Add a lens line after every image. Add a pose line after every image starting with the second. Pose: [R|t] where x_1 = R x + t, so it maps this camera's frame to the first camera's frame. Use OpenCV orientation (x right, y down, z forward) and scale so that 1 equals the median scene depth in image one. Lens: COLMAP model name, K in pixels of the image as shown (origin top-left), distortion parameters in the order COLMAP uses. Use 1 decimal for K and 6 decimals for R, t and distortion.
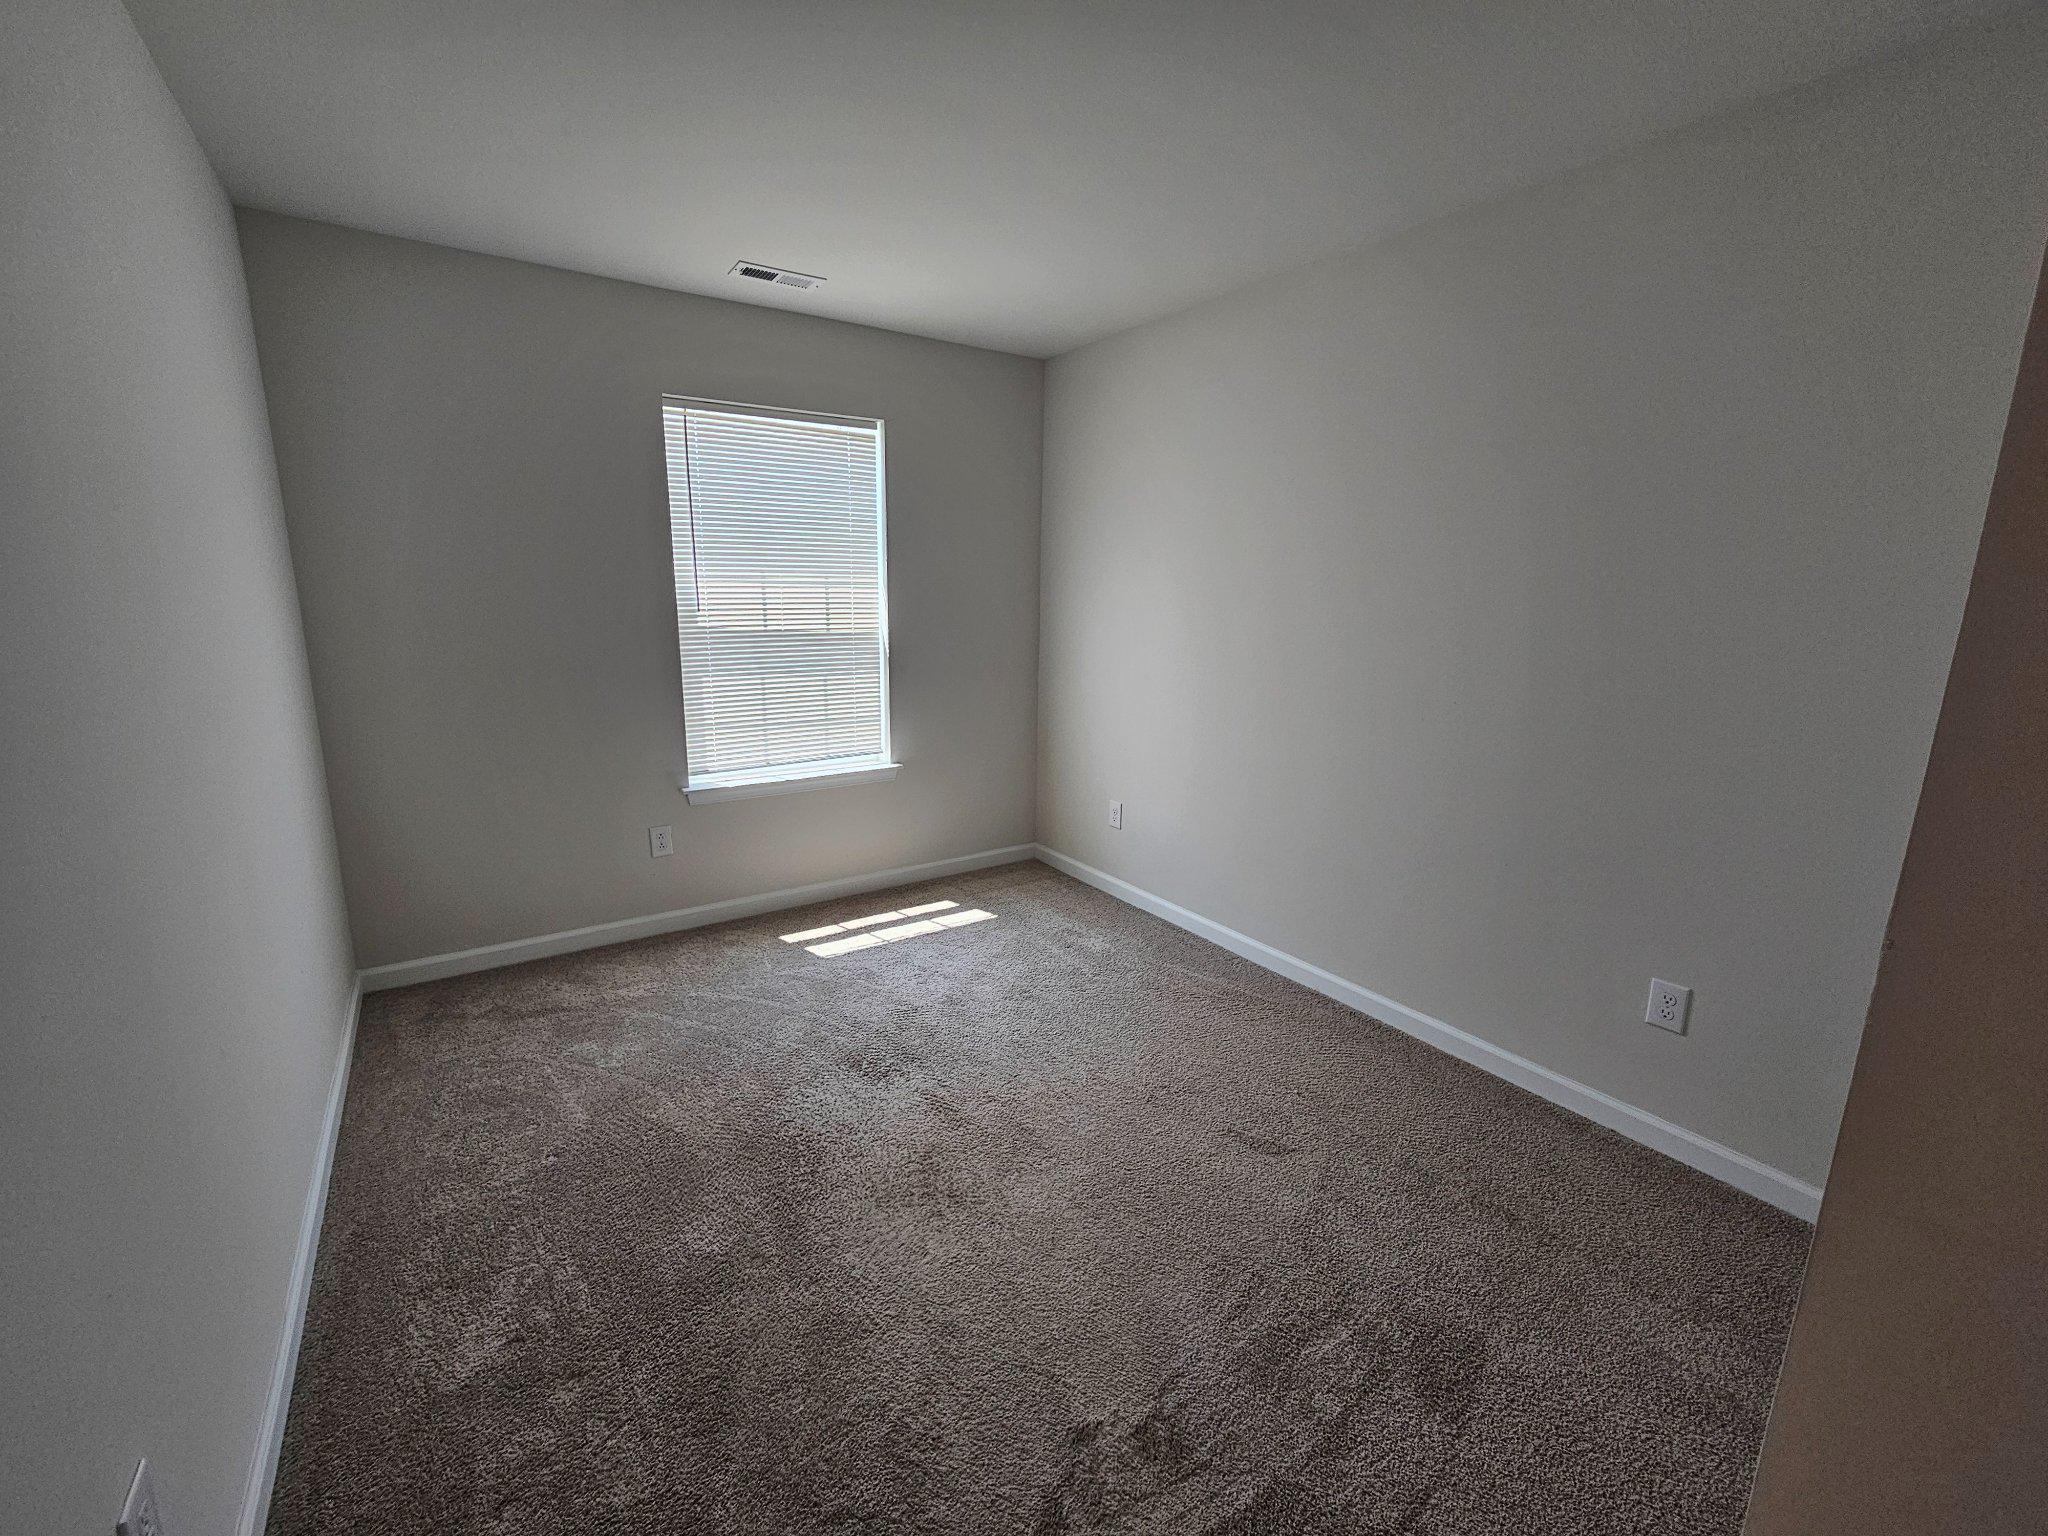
lens RADIAL K [[836.3, 0, 1019.3], [0, 836.3, 771.8], [0, 0, 1]] dist [0.002476, 0.000280]
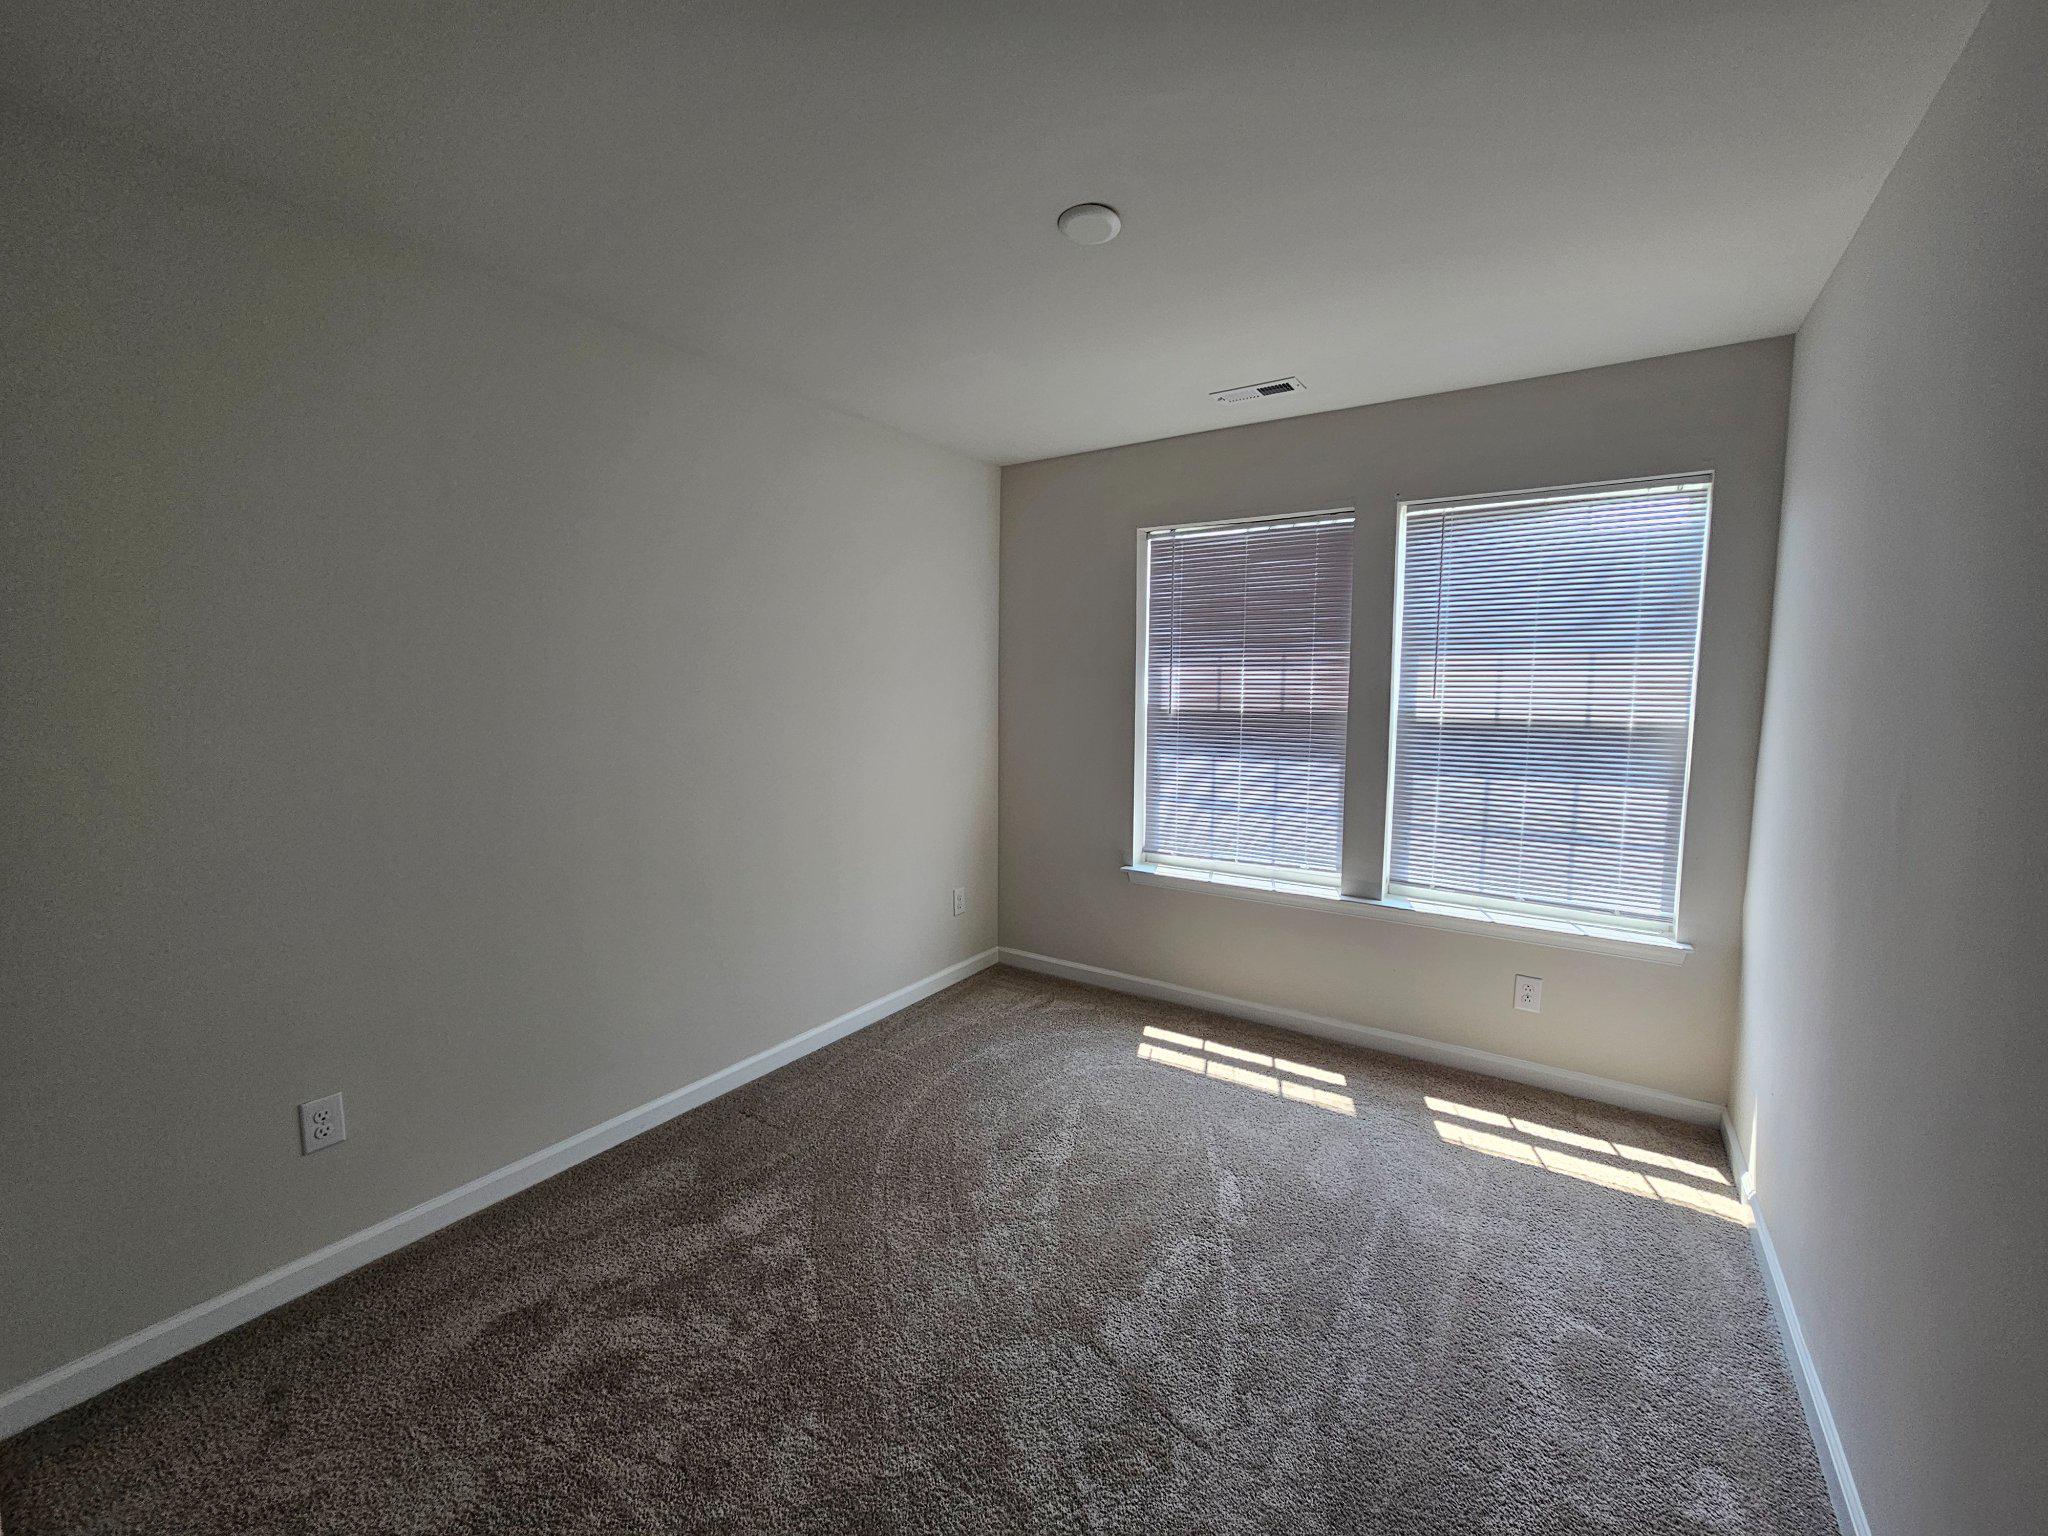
lens RADIAL K [[836.3, 0, 1022.5], [0, 836.3, 760.2], [0, 0, 1]] dist [0.002476, 0.000280]
pose [[0.386744, 0.063941, -0.919968, 0.403177], [-0.205658, 0.978450, -0.018450, -0.047036], [0.898963, 0.196334, 0.391559, 0.299015]]
